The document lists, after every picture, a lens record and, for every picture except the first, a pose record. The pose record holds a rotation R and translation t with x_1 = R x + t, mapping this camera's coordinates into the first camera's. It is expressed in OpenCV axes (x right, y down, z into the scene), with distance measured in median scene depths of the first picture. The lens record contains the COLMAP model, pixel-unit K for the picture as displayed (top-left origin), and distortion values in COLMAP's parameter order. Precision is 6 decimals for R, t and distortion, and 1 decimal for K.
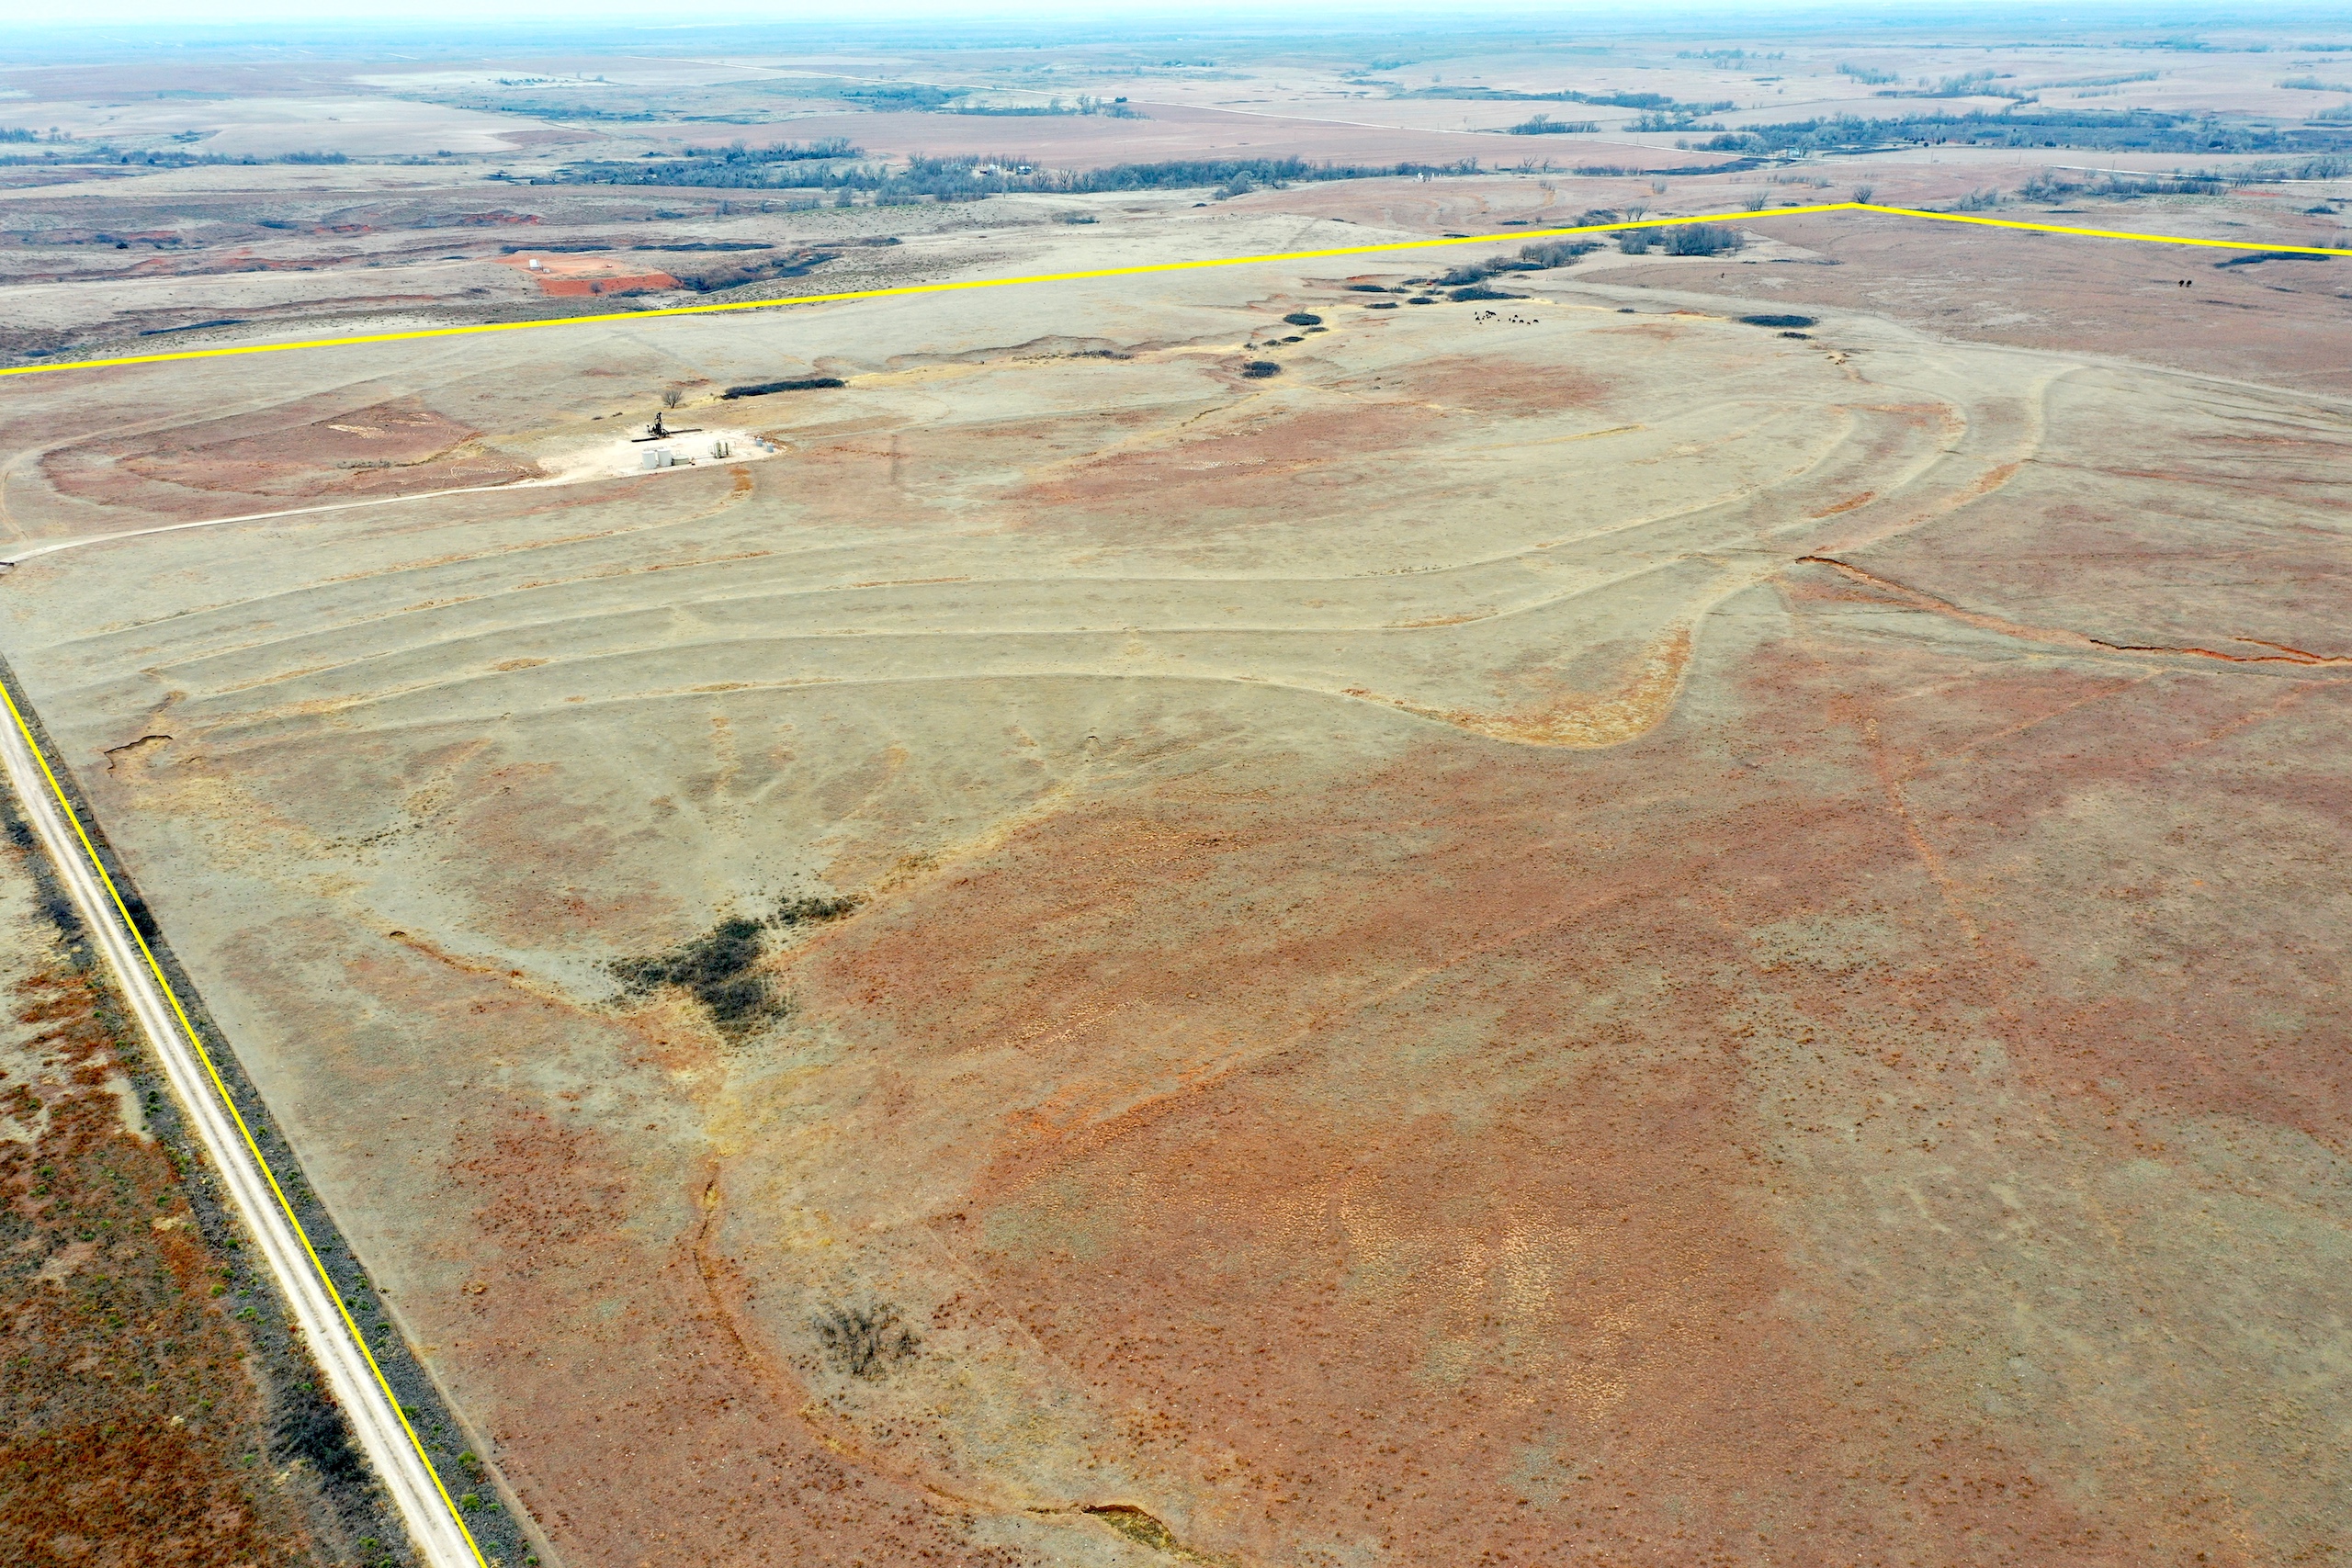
lens RADIAL K [[1842.1, 0, 1185.3], [0, 1842.1, 688.4], [0, 0, 1]] dist [-0.005410, -0.010295]
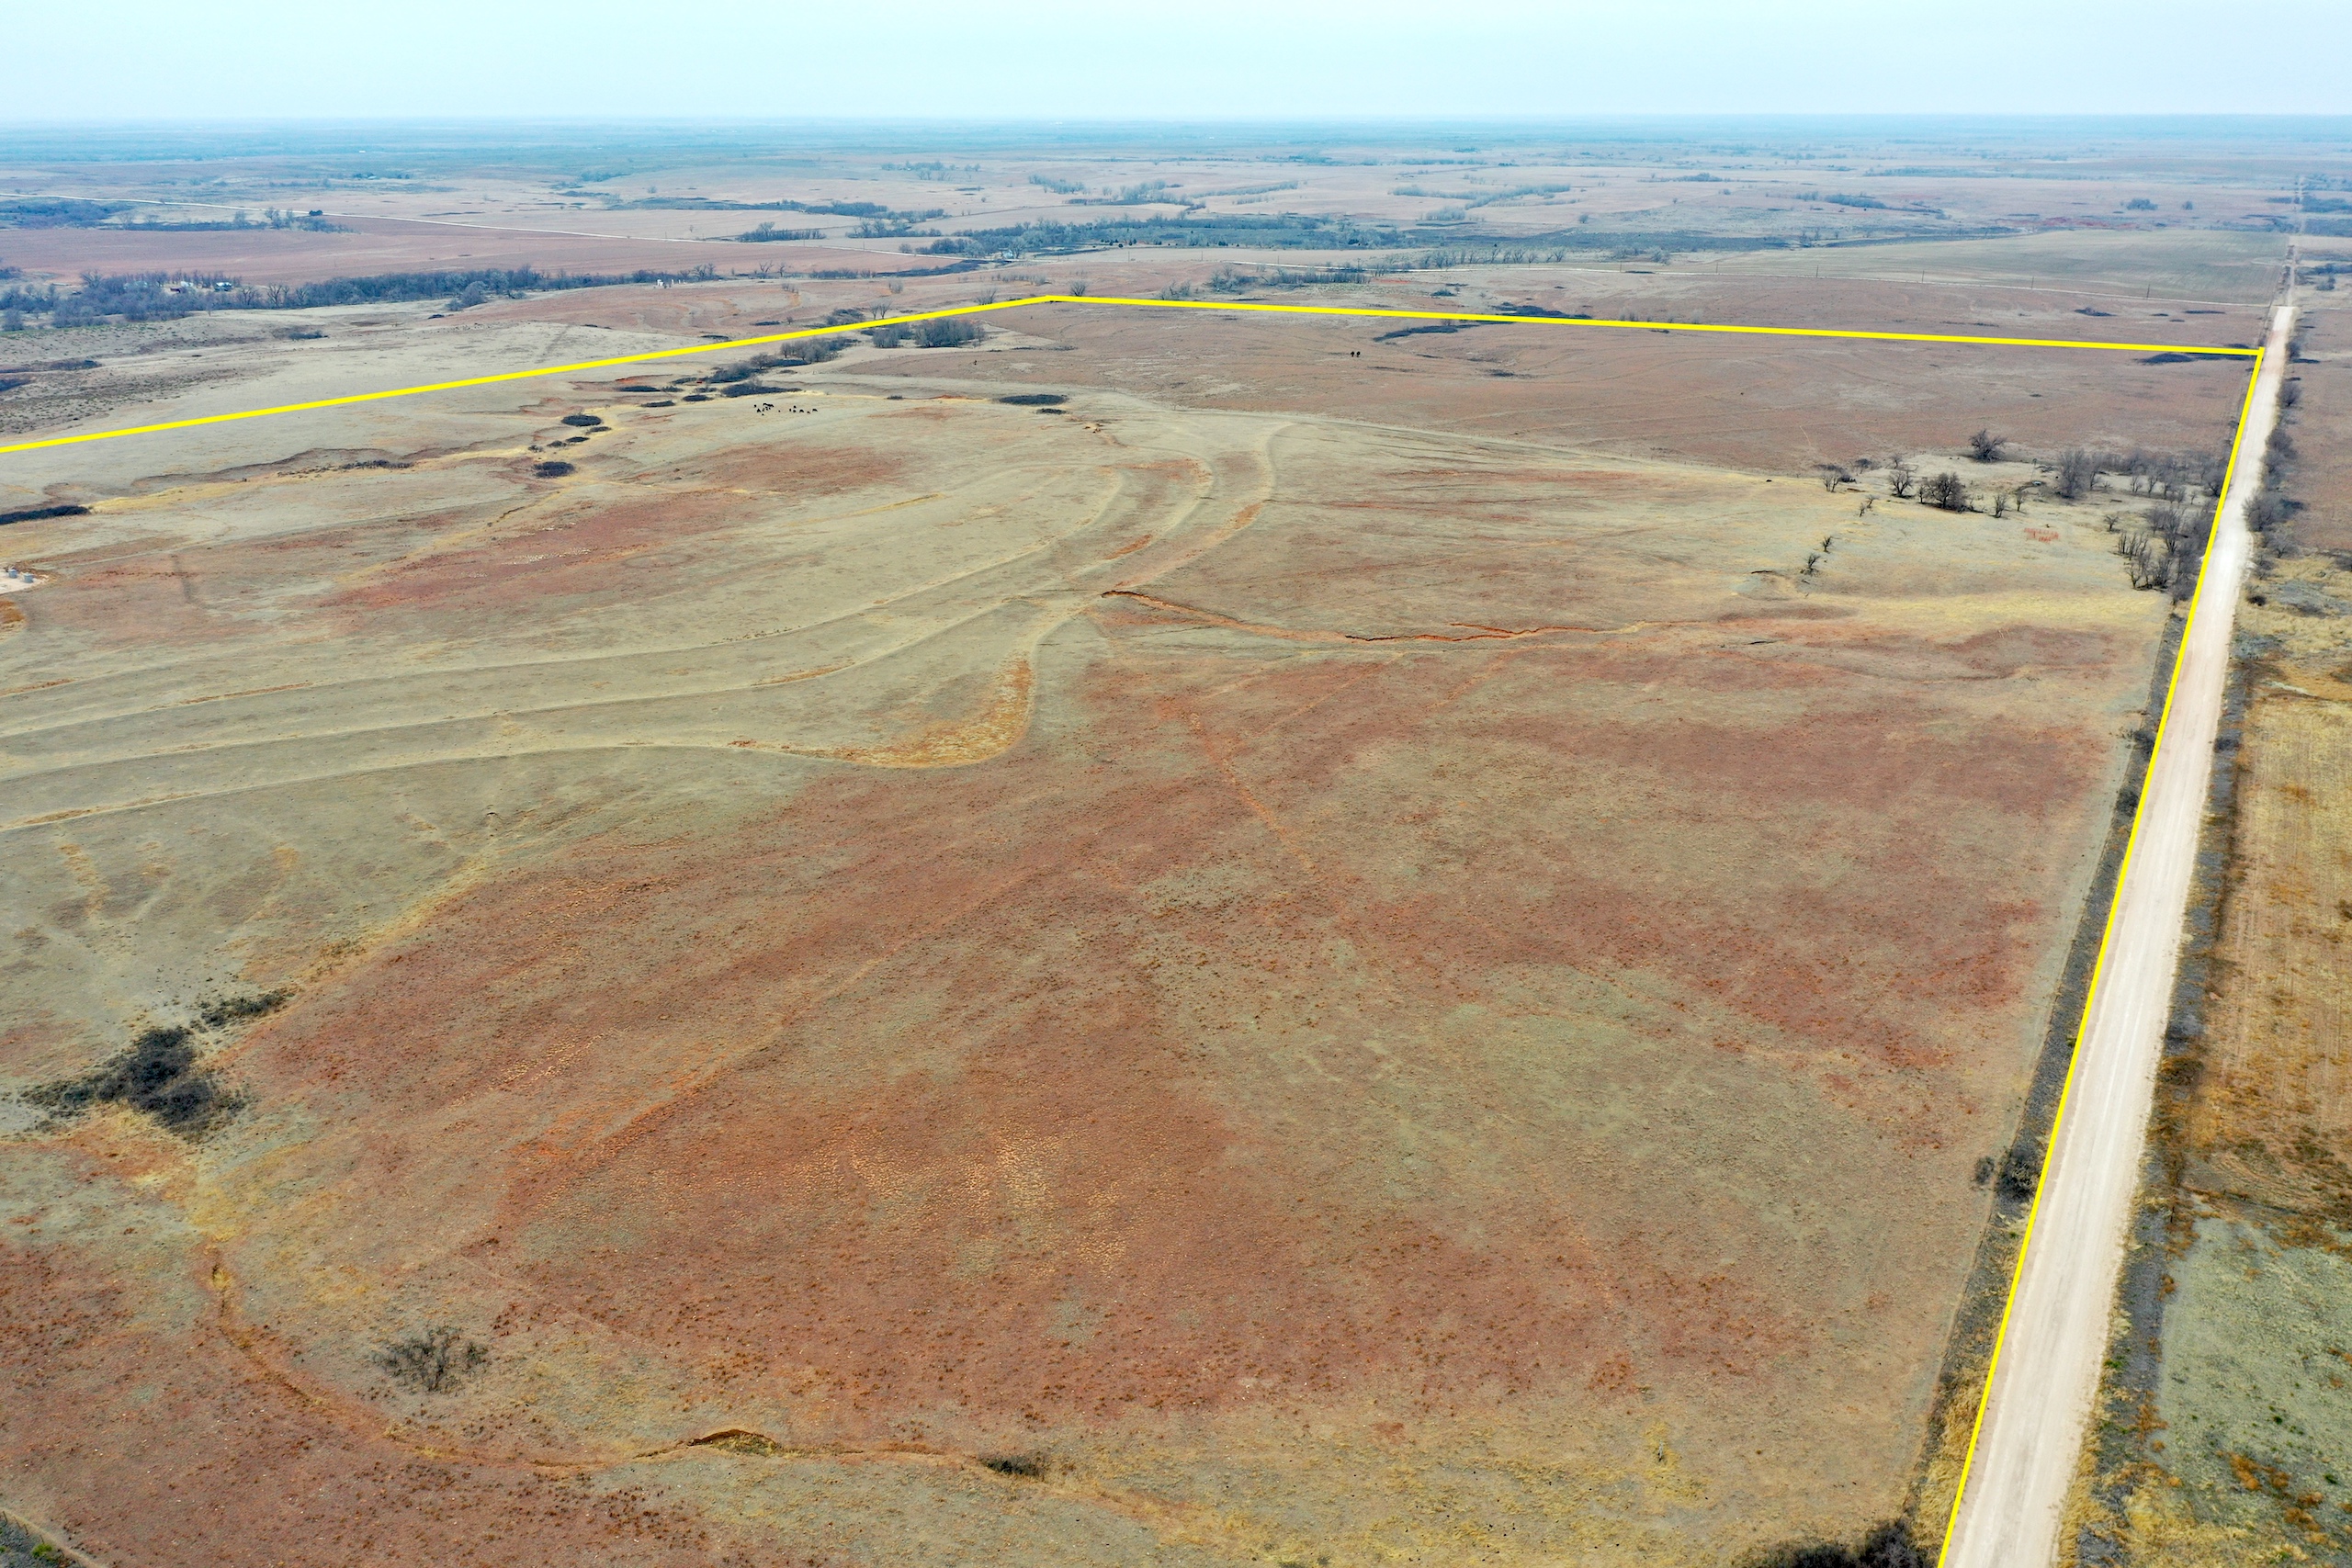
lens RADIAL K [[1842.1, 0, 1185.3], [0, 1842.1, 688.4], [0, 0, 1]] dist [-0.005410, -0.010295]
pose [[0.917874, -0.107171, 0.382128, -0.076558], [0.128450, 0.991246, -0.030535, 0.036673], [-0.375511, 0.077112, 0.923605, -0.075209]]
